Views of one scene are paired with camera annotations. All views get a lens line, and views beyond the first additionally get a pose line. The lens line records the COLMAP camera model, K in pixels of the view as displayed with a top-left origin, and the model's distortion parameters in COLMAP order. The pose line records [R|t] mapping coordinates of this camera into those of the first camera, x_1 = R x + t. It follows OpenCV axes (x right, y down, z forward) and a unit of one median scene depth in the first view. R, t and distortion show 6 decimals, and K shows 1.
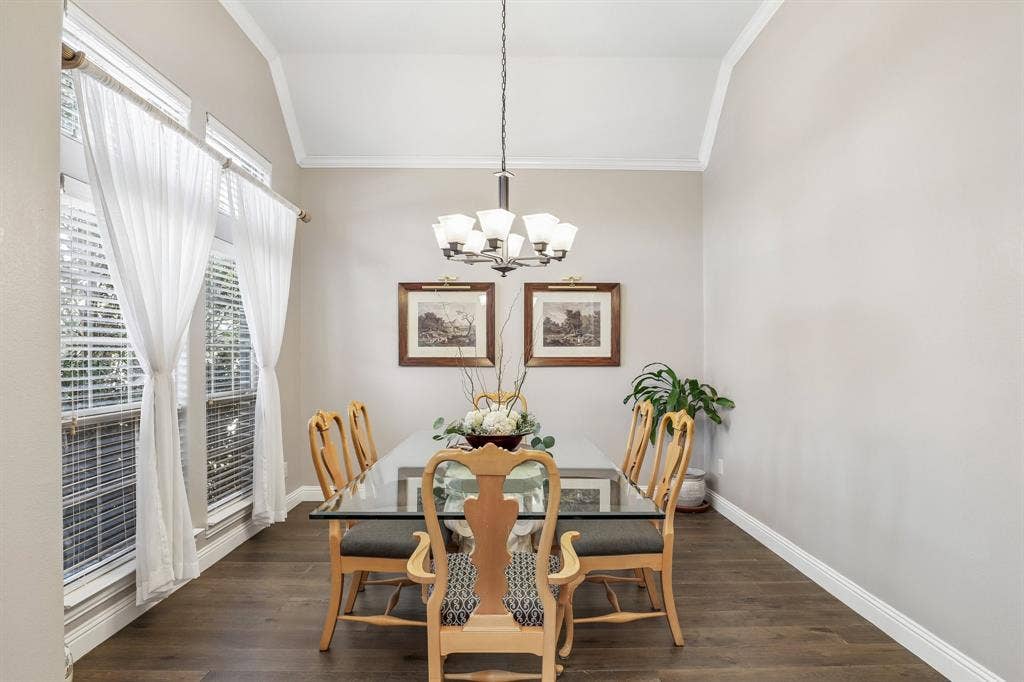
lens RADIAL K [[554.2, 0, 514.0], [0, 554.2, 345.7], [0, 0, 1]] dist [-0.001094, 0.000133]
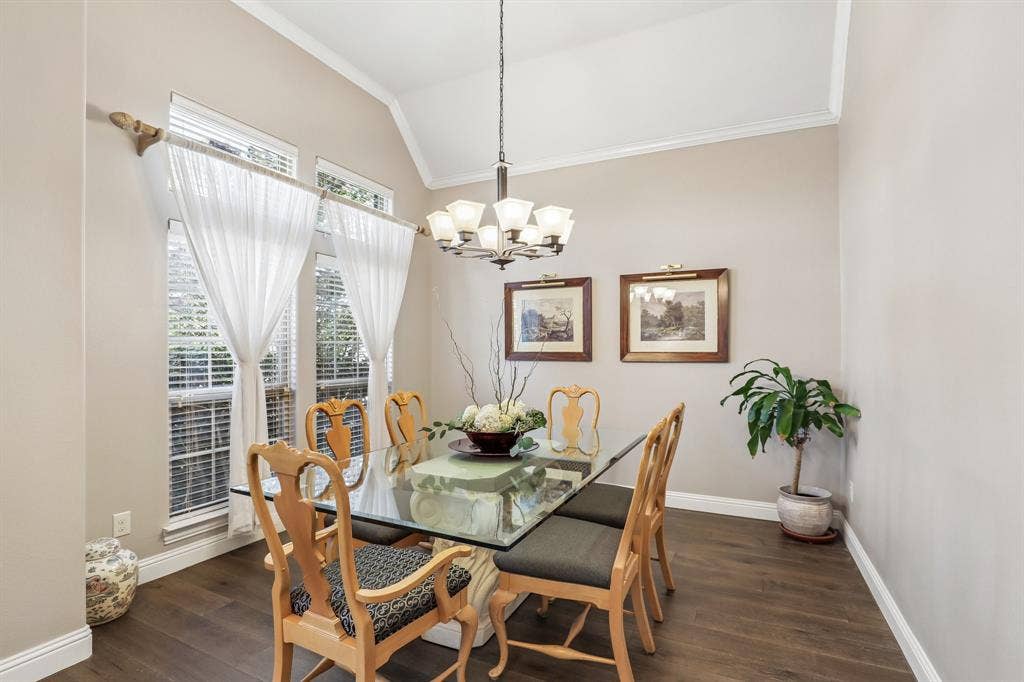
lens RADIAL K [[496.7, 0, 510.9], [0, 496.7, 344.2], [0, 0, 1]] dist [-0.016617, 0.000232]
pose [[0.890039, -0.004832, -0.455858, 0.247387], [0.007681, 0.999961, 0.004398, 0.001808], [0.455819, -0.007415, 0.890042, 0.143854]]
